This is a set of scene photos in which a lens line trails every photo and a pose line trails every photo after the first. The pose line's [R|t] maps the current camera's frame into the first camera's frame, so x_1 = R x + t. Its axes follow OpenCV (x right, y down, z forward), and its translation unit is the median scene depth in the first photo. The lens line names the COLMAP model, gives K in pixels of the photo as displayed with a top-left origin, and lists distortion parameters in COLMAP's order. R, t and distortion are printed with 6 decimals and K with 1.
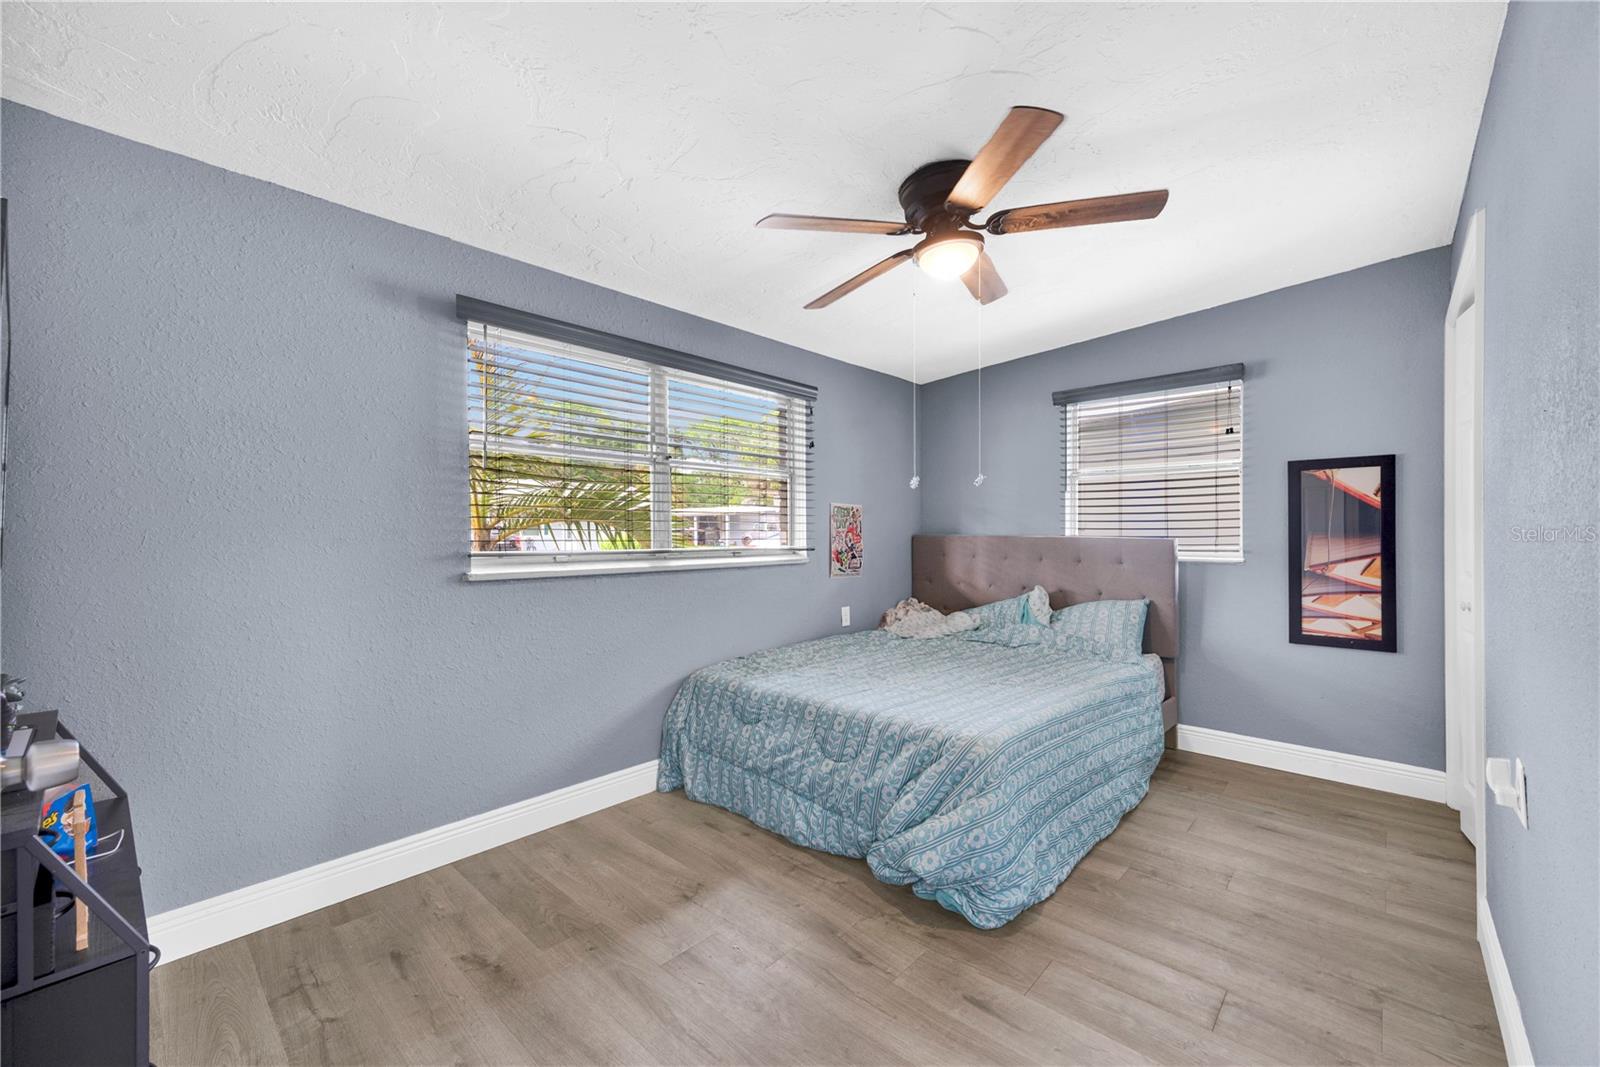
lens RADIAL K [[645.4, 0, 800.0], [0, 645.4, 533.5], [0, 0, 1]] dist [-0.001199, -0.000312]
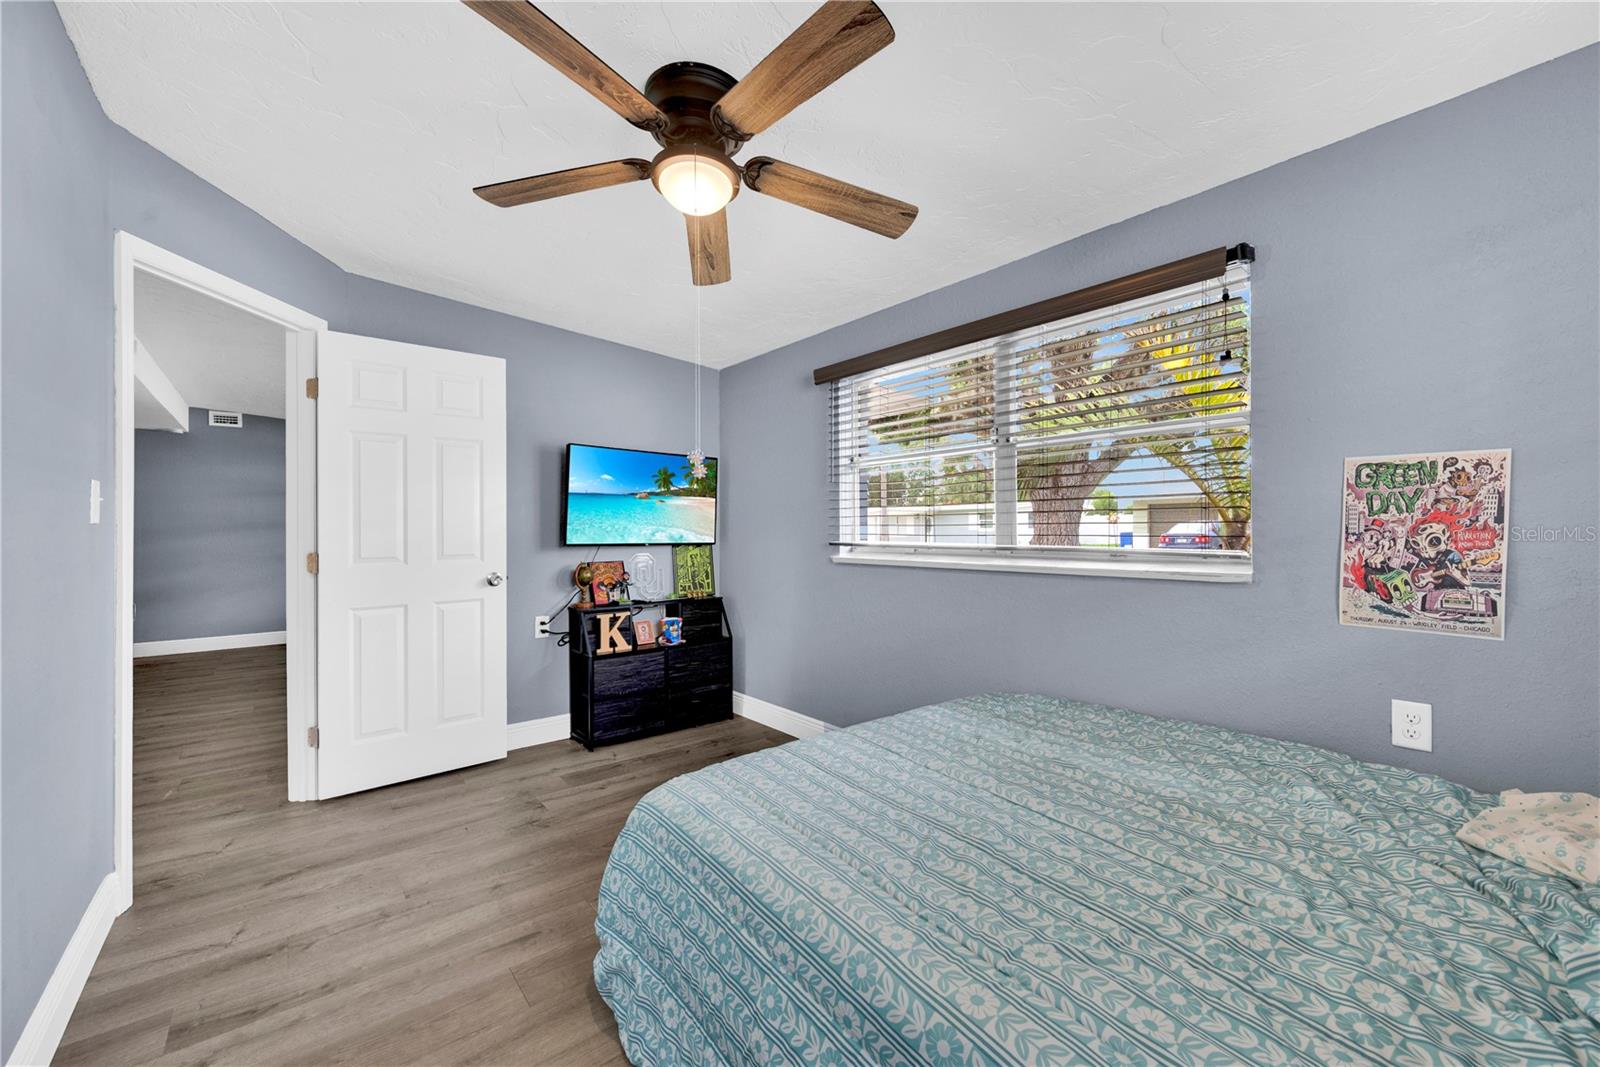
lens RADIAL K [[645.4, 0, 800.0], [0, 645.4, 533.5], [0, 0, 1]] dist [-0.001199, -0.000312]
pose [[-0.159757, 0.004561, -0.987146, 0.696816], [0.004182, 0.999983, 0.003944, 0.002850], [0.987147, -0.003498, -0.159774, 0.875255]]
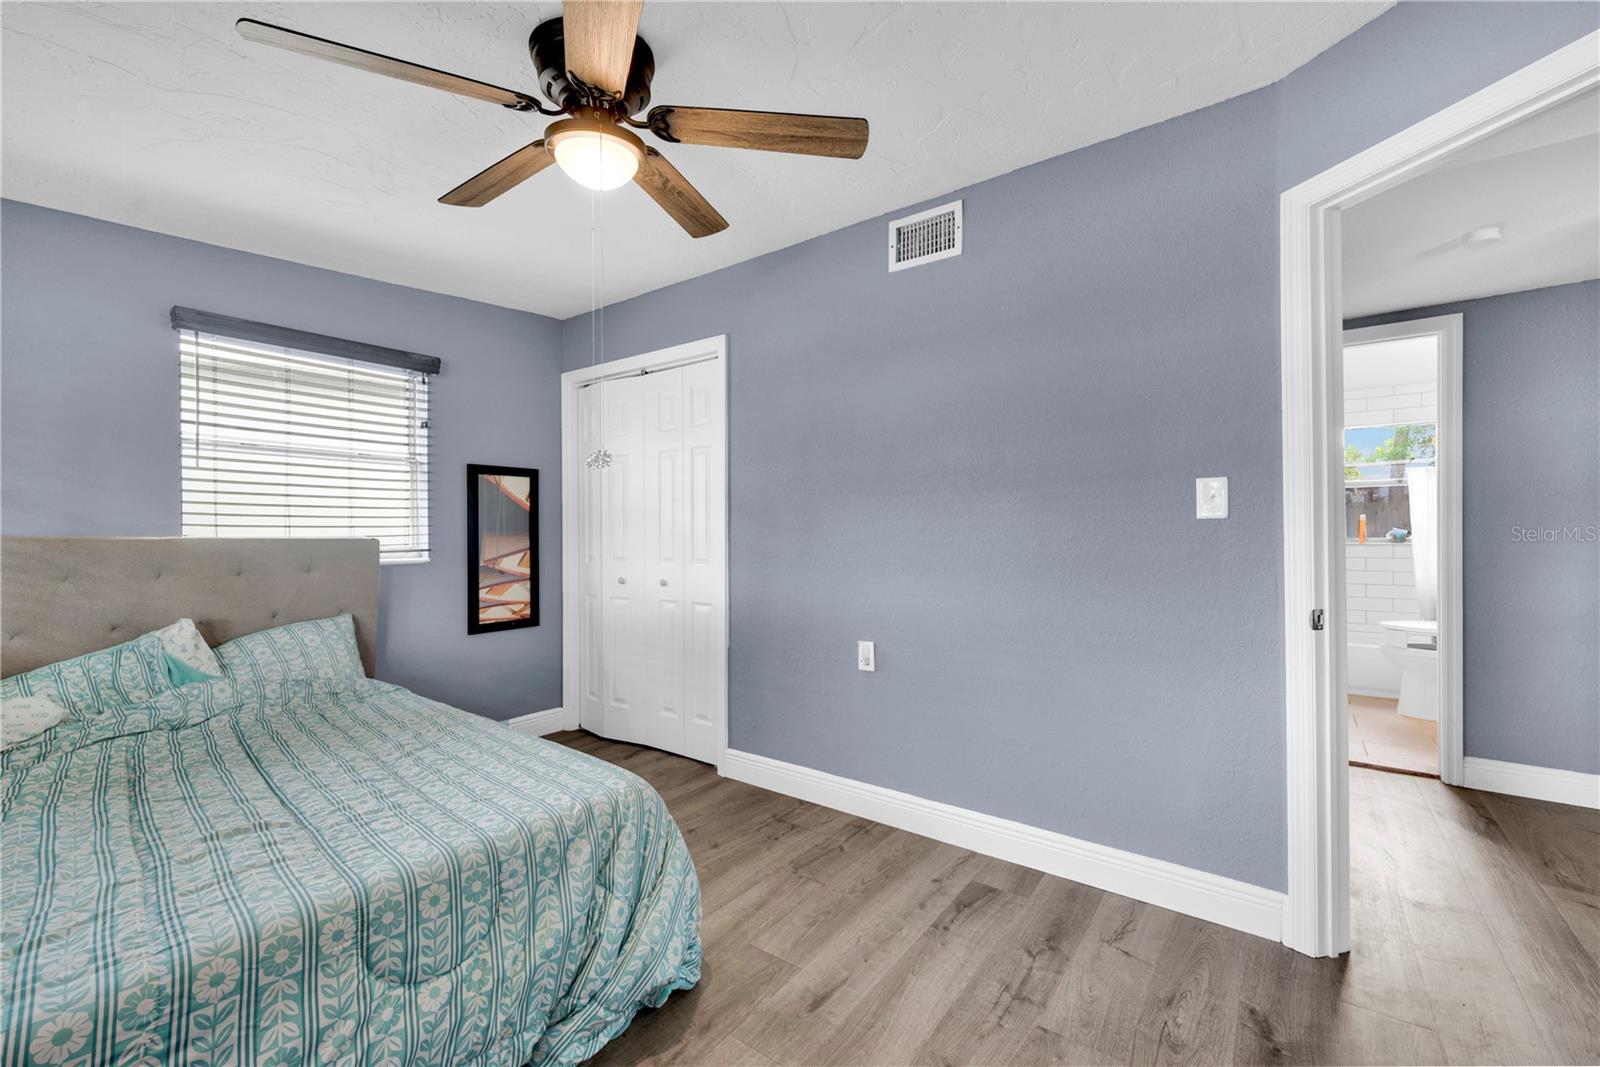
lens RADIAL K [[645.4, 0, 800.0], [0, 645.4, 533.5], [0, 0, 1]] dist [-0.001199, -0.000312]
pose [[-0.098874, -0.004671, 0.995089, -0.374850], [0.005044, 0.999974, 0.005196, -0.000130], [-0.995087, 0.005533, -0.098848, 0.592890]]
